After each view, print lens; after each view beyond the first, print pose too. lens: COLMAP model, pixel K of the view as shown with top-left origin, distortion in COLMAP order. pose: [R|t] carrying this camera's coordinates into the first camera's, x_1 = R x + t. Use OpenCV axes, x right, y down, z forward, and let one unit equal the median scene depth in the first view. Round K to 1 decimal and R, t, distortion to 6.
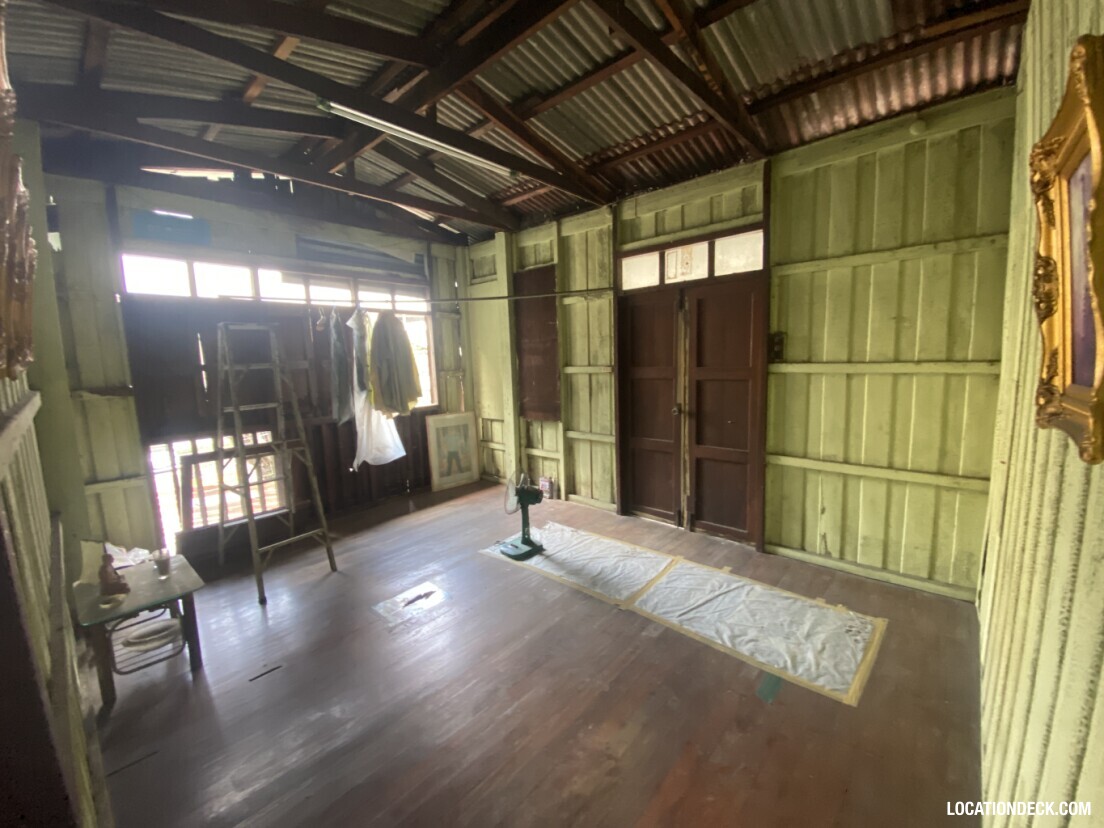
lens RADIAL K [[451.8, 0, 552.0], [0, 451.8, 414.0], [0, 0, 1]] dist [0.016006, -0.017123]
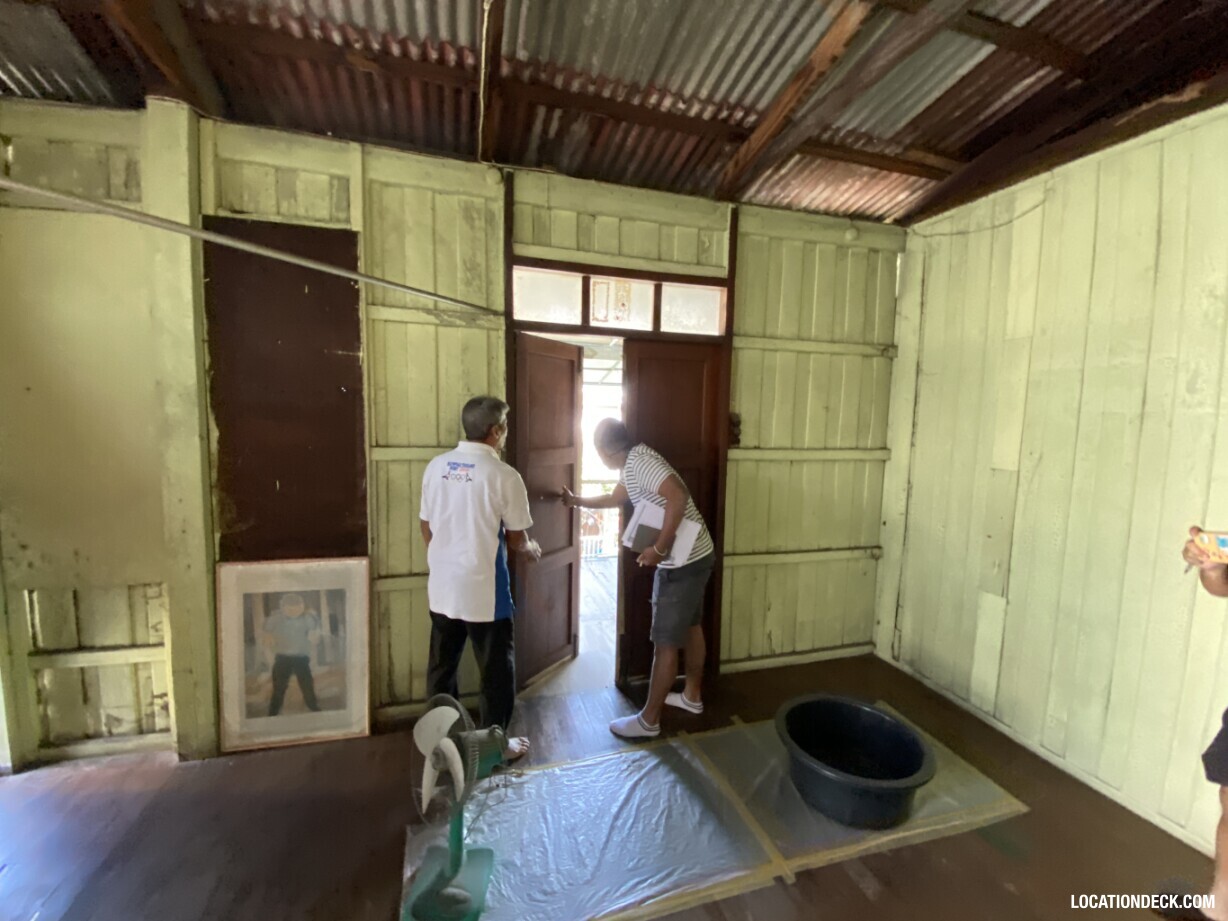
lens RADIAL K [[502.5, 0, 614.0], [0, 502.5, 460.5], [0, 0, 1]] dist [0.016006, -0.017123]
pose [[0.512316, -0.024773, 0.858440, -0.415356], [0.071579, 0.997338, -0.013937, -0.089342], [-0.855809, 0.068587, 0.512725, 0.688784]]
